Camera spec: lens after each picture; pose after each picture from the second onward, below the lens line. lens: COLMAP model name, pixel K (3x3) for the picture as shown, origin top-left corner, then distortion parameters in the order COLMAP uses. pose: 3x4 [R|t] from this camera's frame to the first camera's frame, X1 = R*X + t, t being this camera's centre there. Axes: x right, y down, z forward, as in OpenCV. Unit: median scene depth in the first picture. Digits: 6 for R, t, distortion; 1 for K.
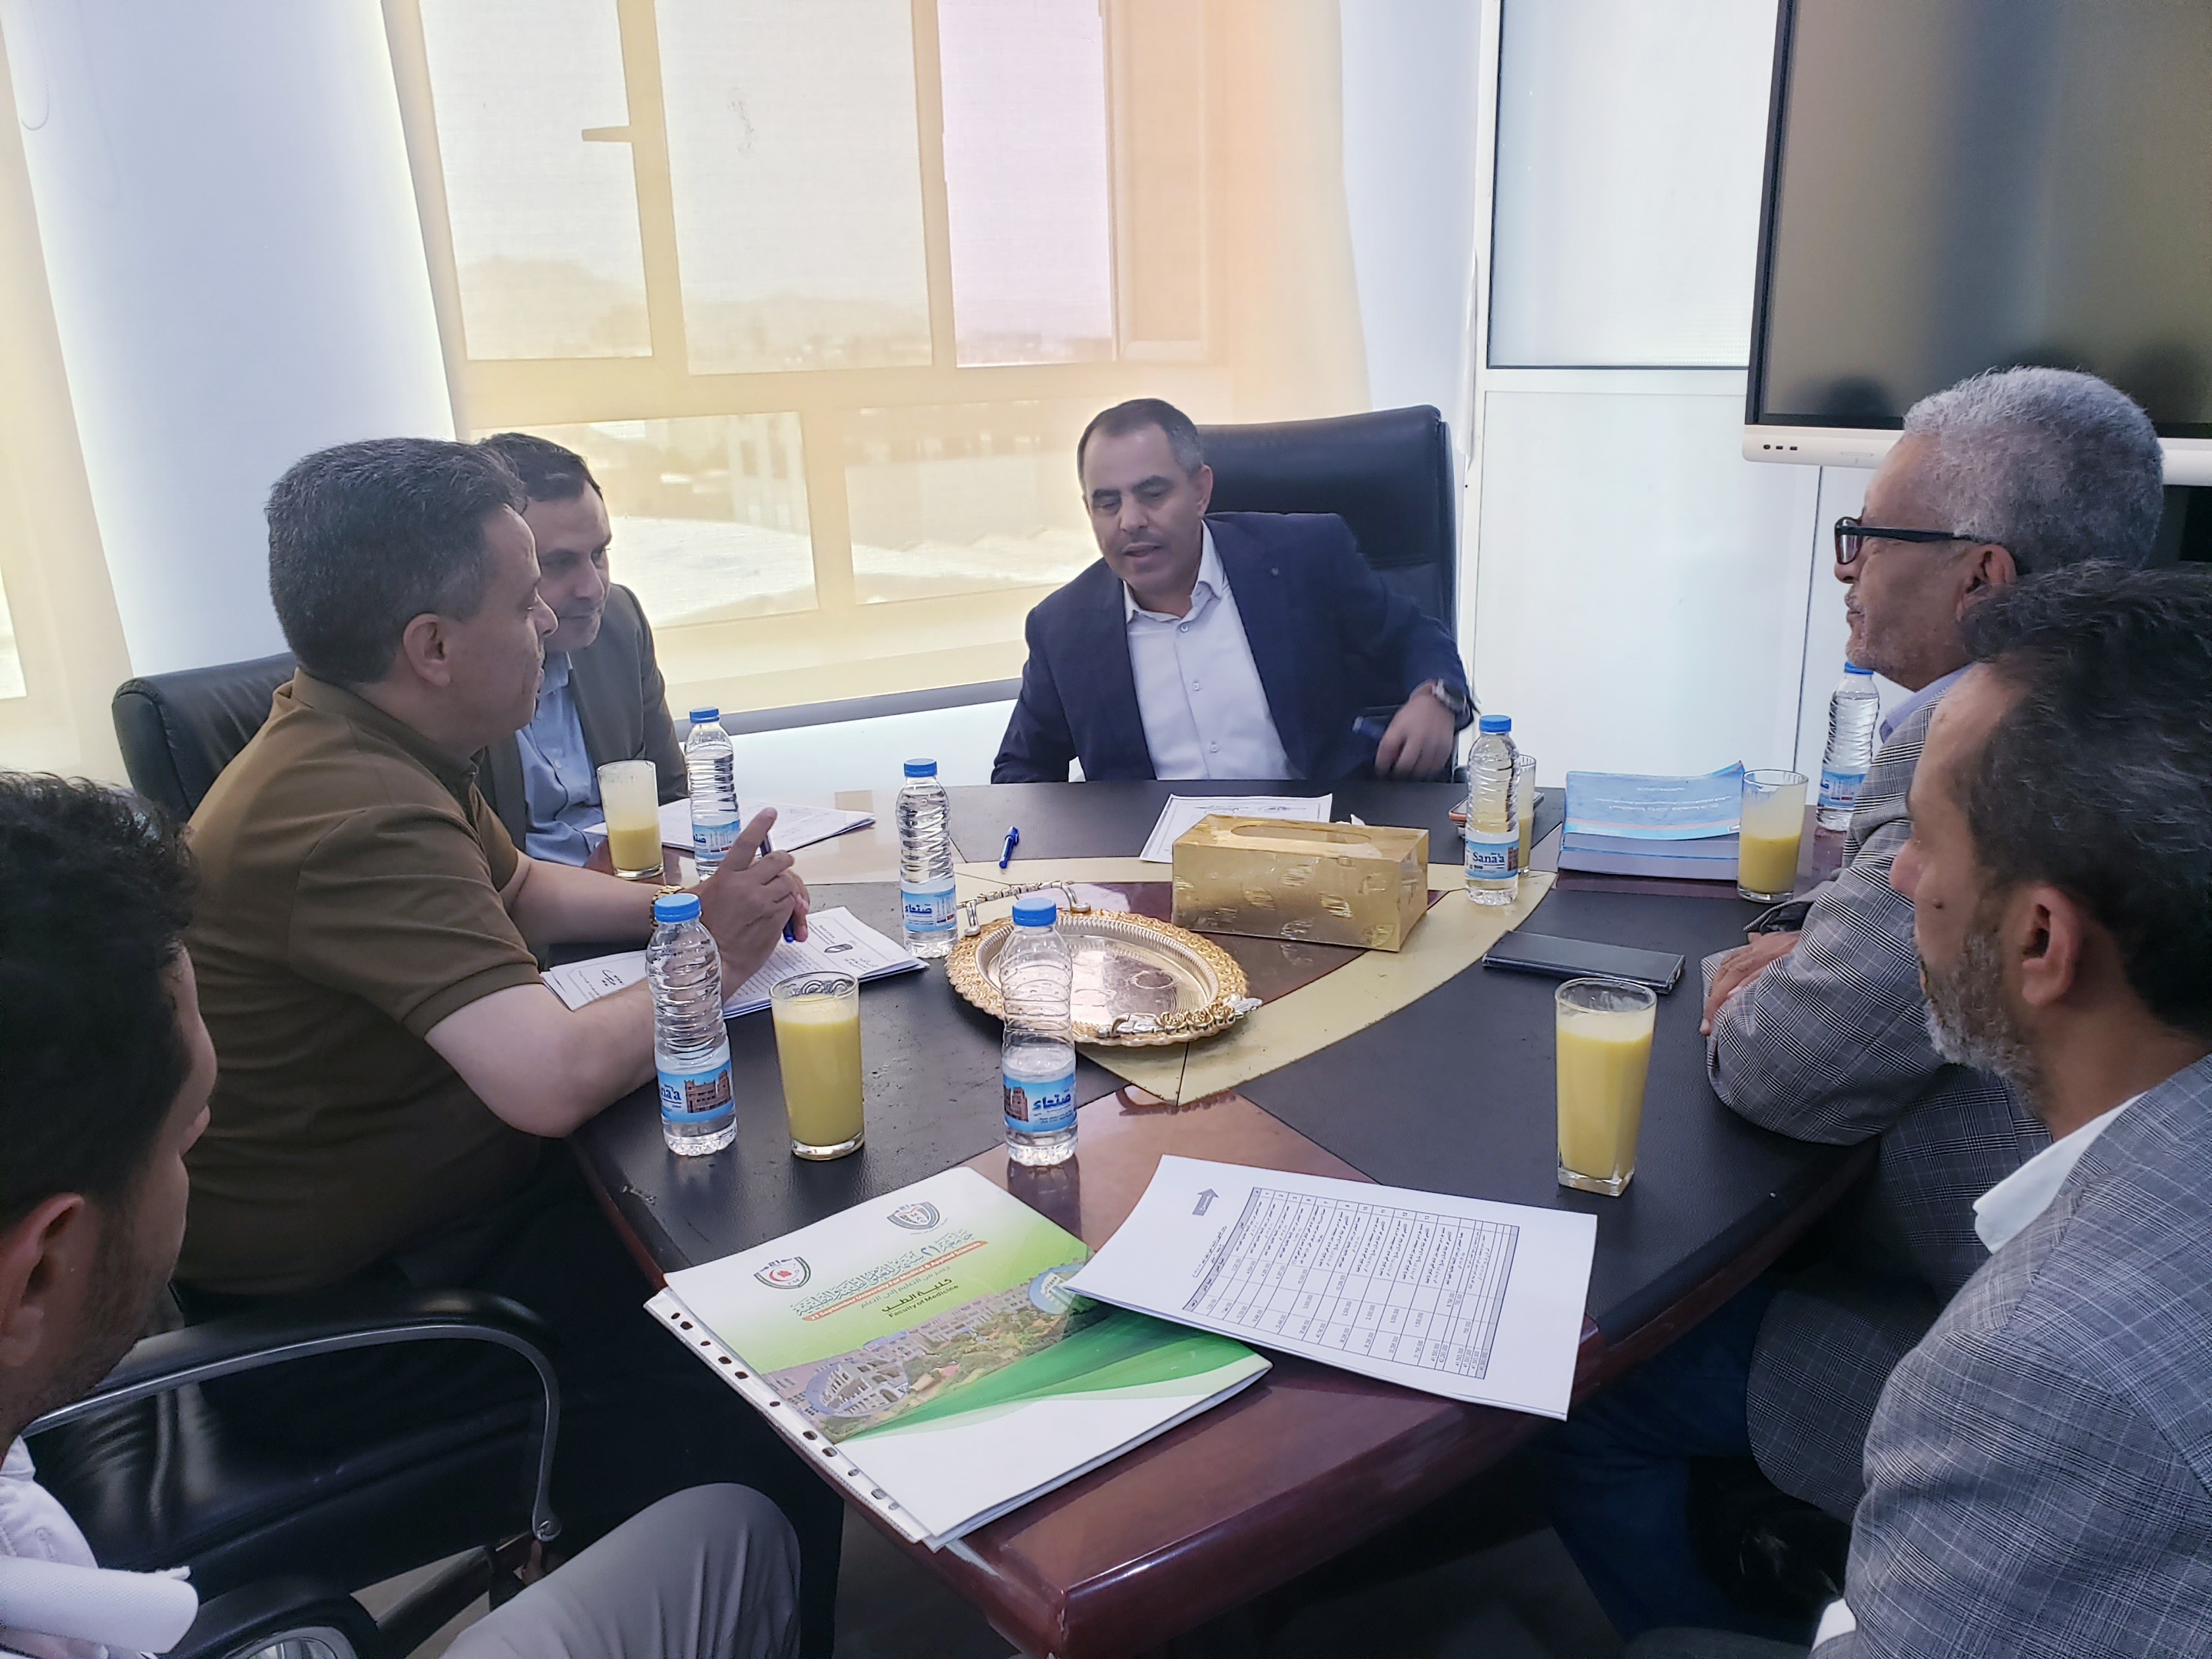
lens RADIAL K [[1678.4, 0, 1097.7], [0, 1678.4, 818.4], [0, 0, 1]] dist [0.018468, -0.011831]
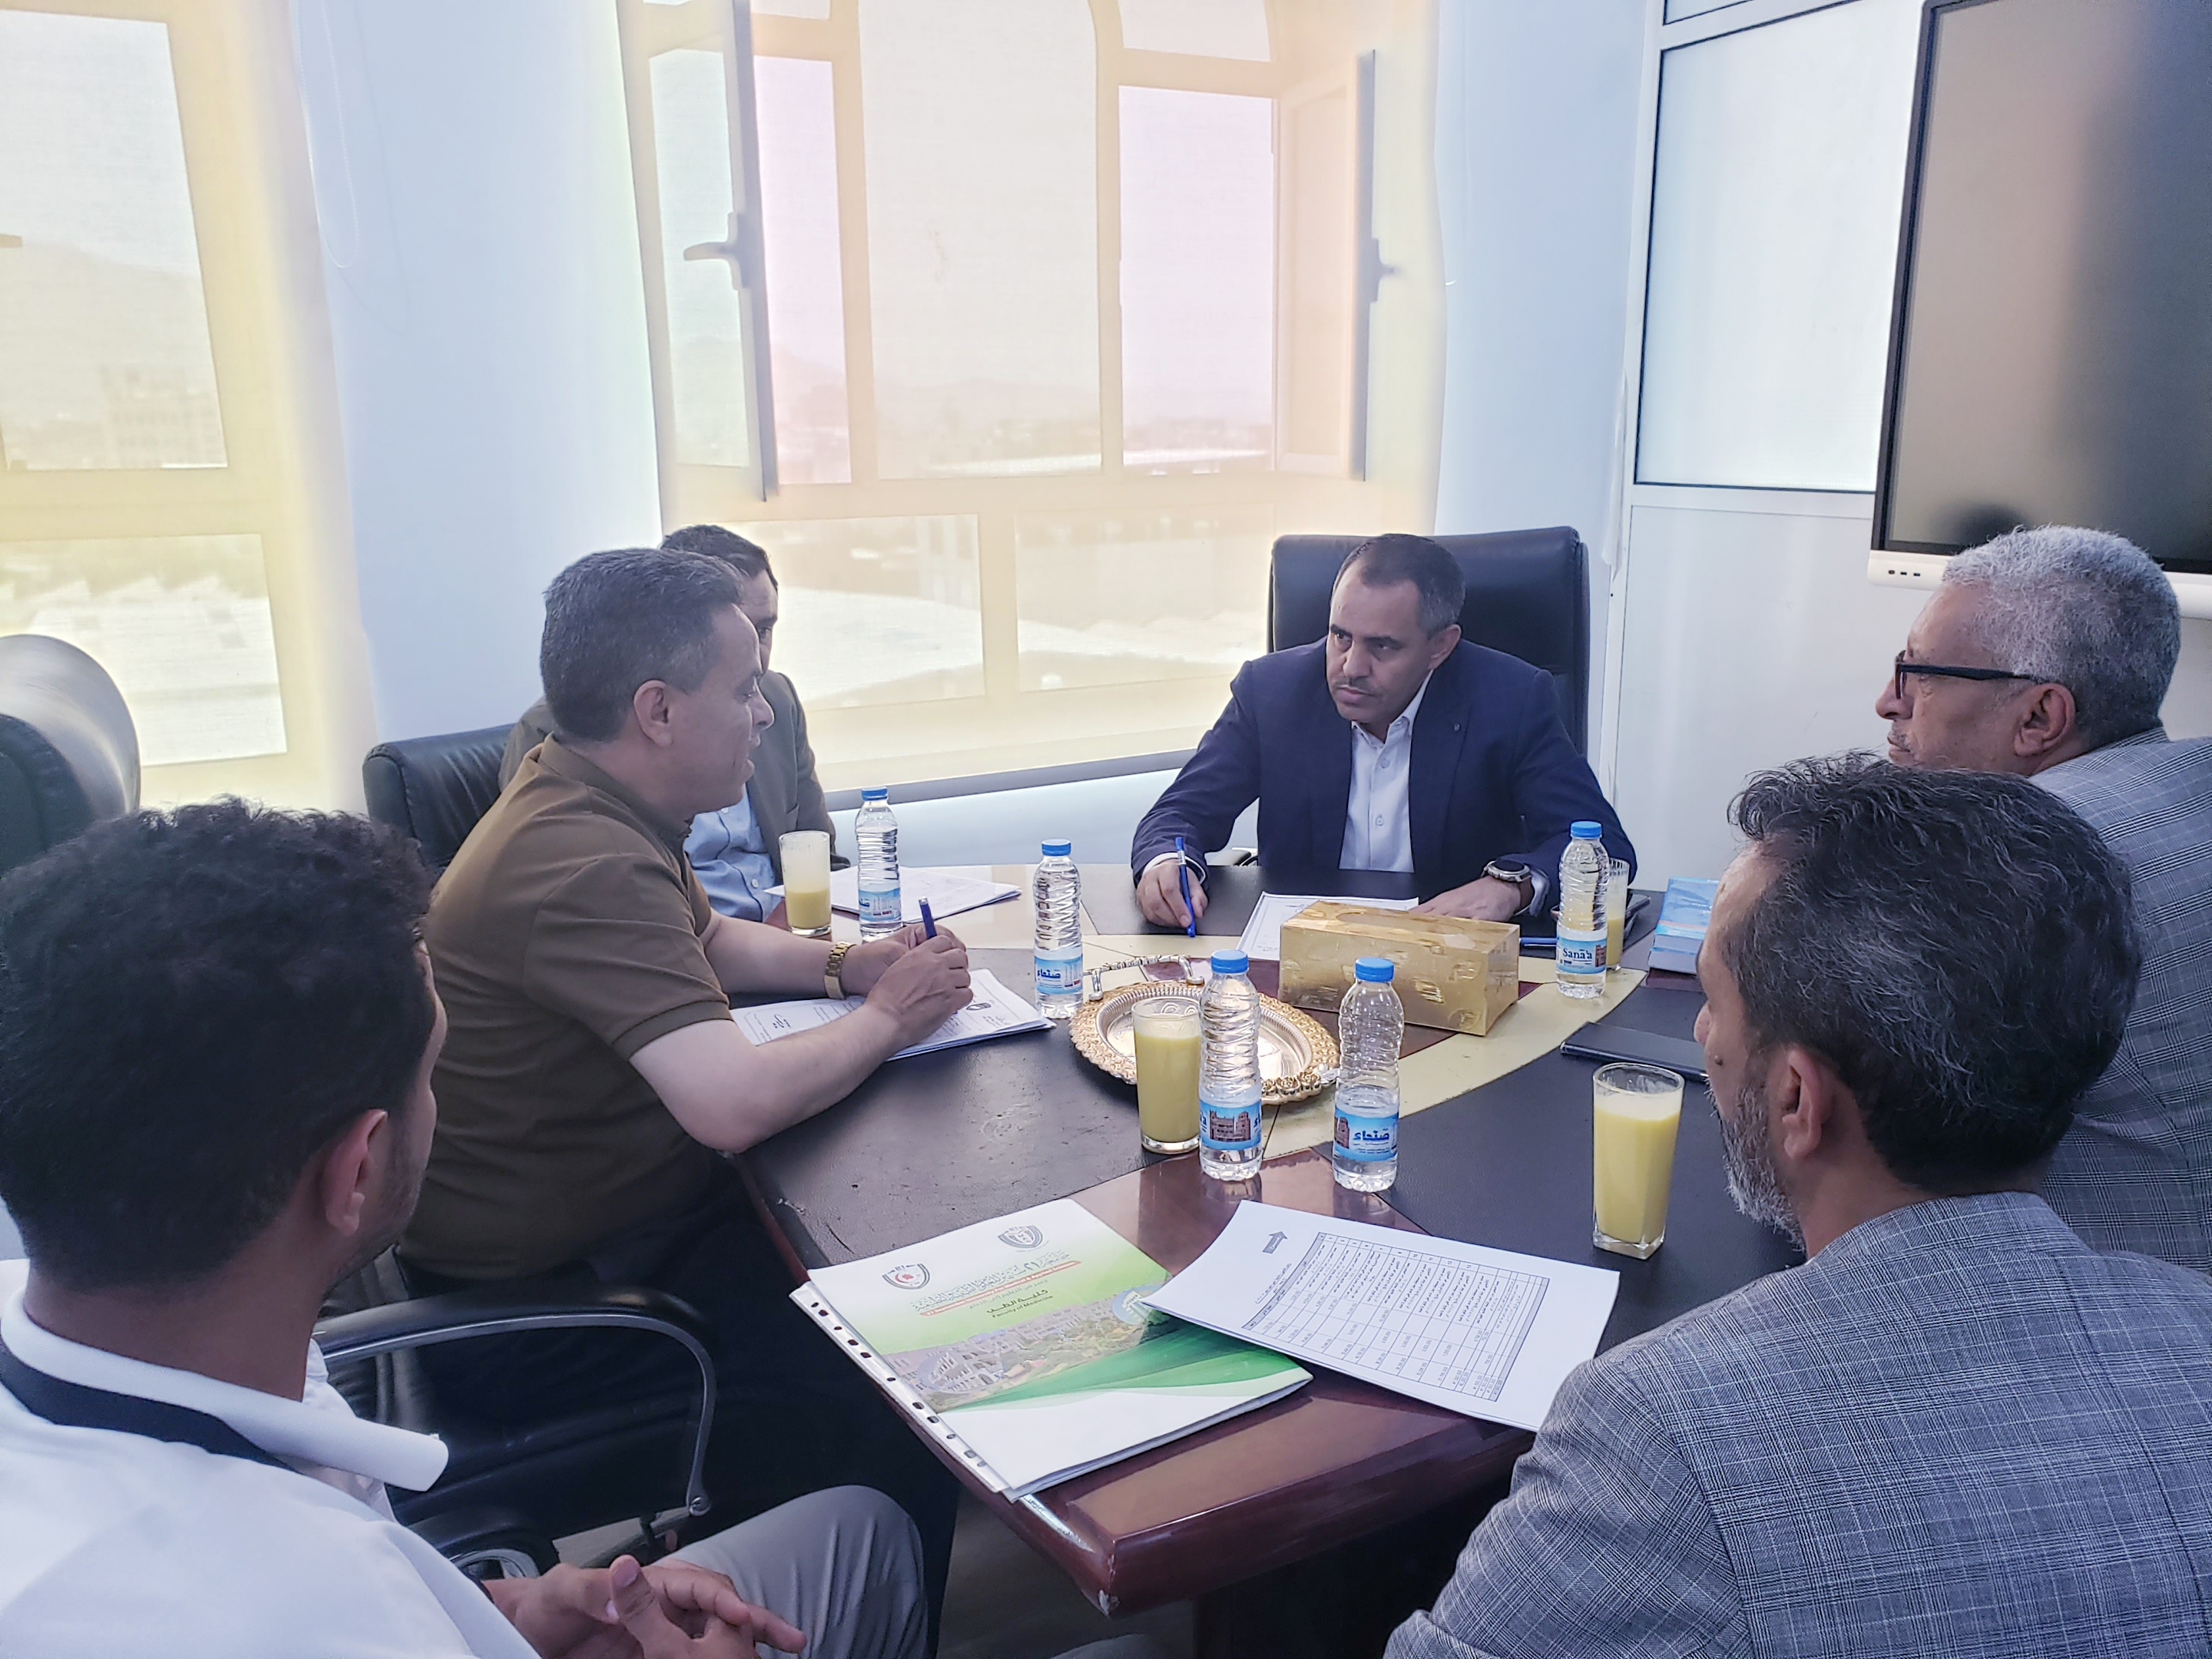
lens RADIAL K [[1678.4, 0, 1112.6], [0, 1678.4, 841.7], [0, 0, 1]] dist [0.018468, -0.011831]
pose [[0.994802, 0.040235, -0.093542, 0.040733], [-0.043150, 0.998637, -0.029347, -0.003942], [0.092234, 0.033231, 0.995183, -0.126198]]
